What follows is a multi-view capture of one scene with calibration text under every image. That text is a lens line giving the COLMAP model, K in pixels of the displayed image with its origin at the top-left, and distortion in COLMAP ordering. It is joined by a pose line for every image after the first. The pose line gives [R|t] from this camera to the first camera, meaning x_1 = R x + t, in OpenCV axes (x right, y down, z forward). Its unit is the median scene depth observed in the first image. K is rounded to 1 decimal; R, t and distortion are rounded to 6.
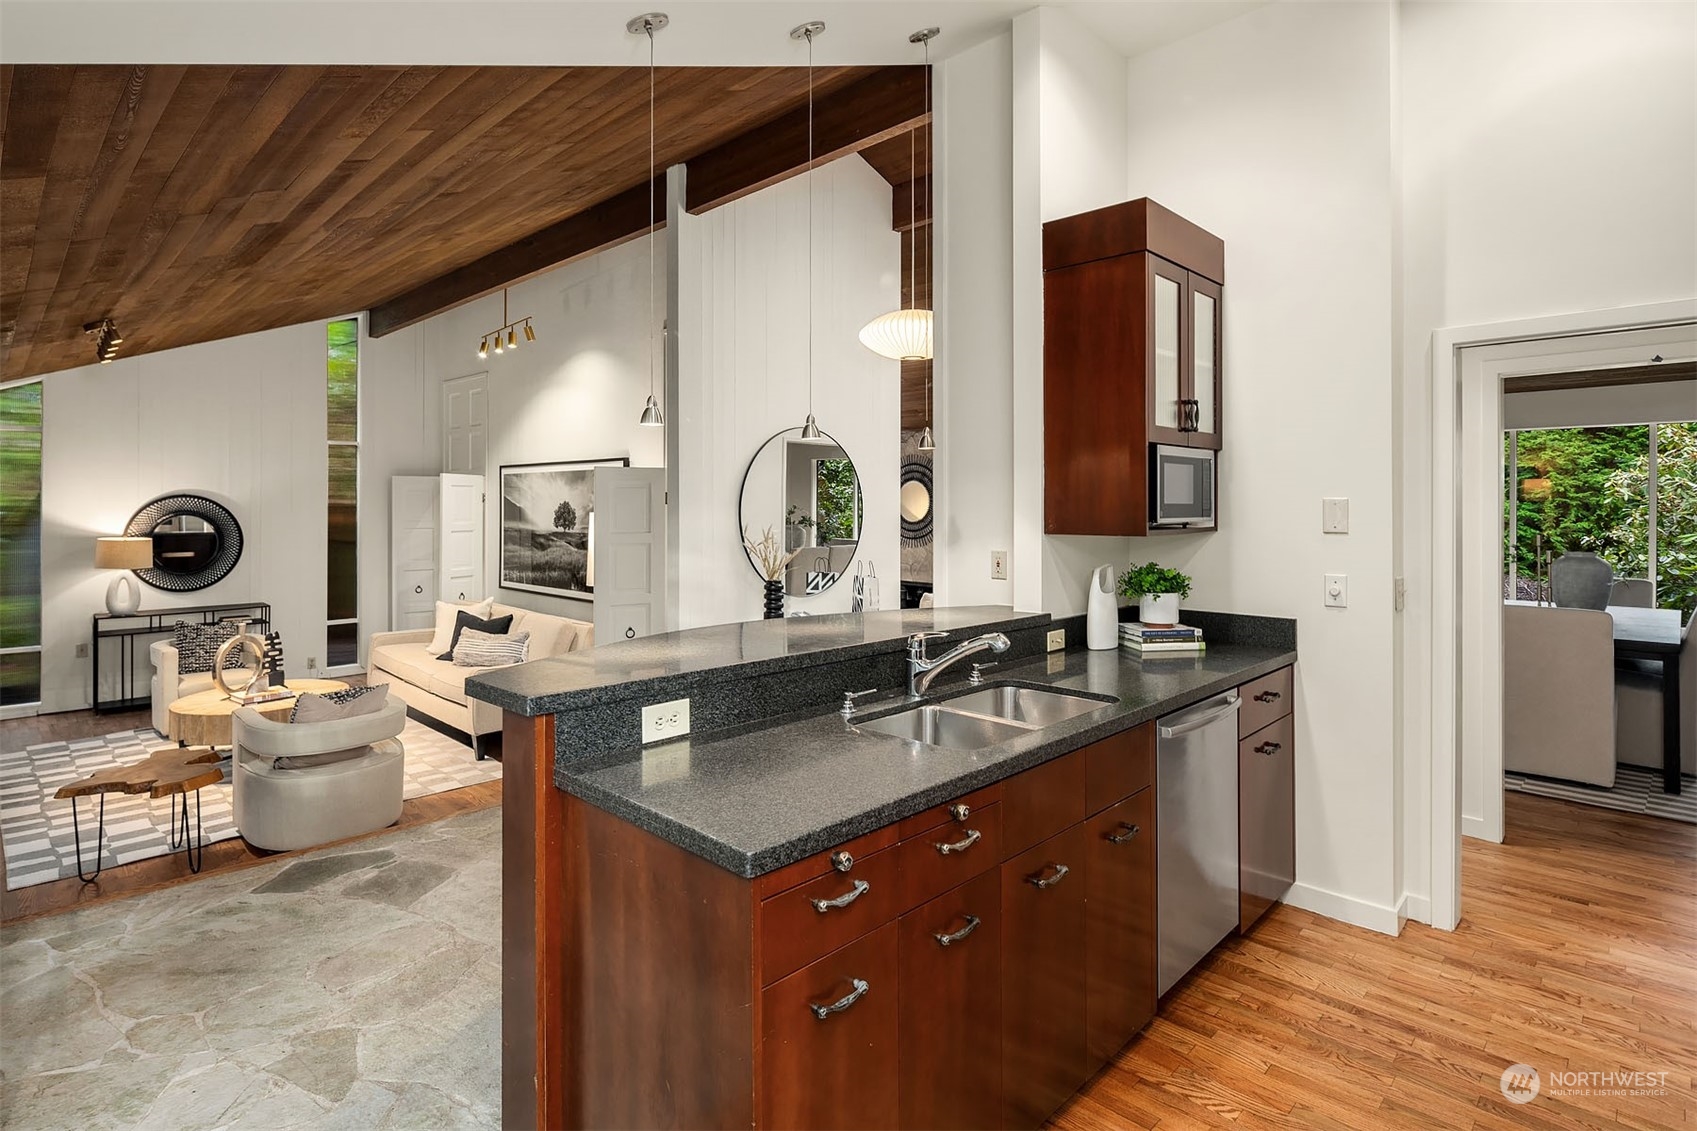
lens RADIAL K [[848.6, 0, 846.4], [0, 848.6, 503.9], [0, 0, 1]] dist [0.000905, -0.000005]
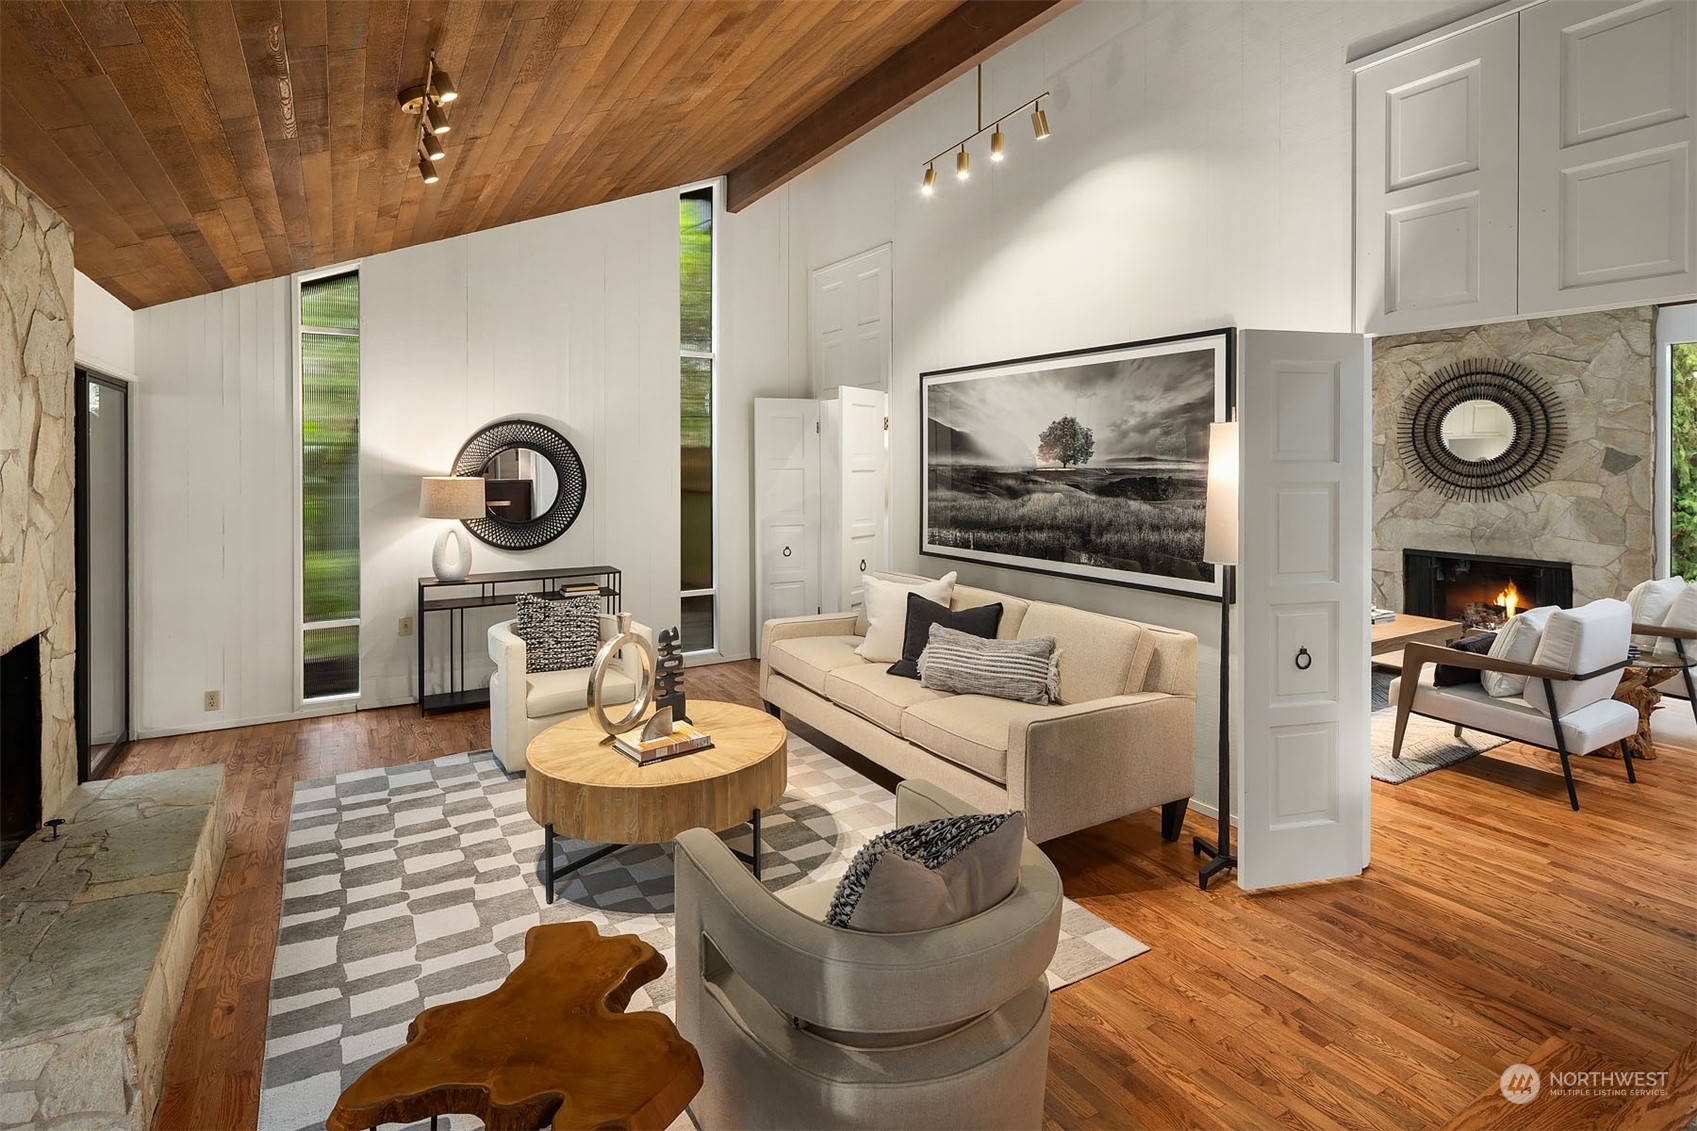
lens RADIAL K [[850.4, 0, 843.2], [0, 850.4, 466.2], [0, 0, 1]] dist [0.012593, -0.000831]
pose [[0.965251, -0.001830, -0.261319, -0.319054], [0.003652, 0.999972, 0.006488, 0.026433], [0.261300, -0.007217, 0.965231, 0.361804]]
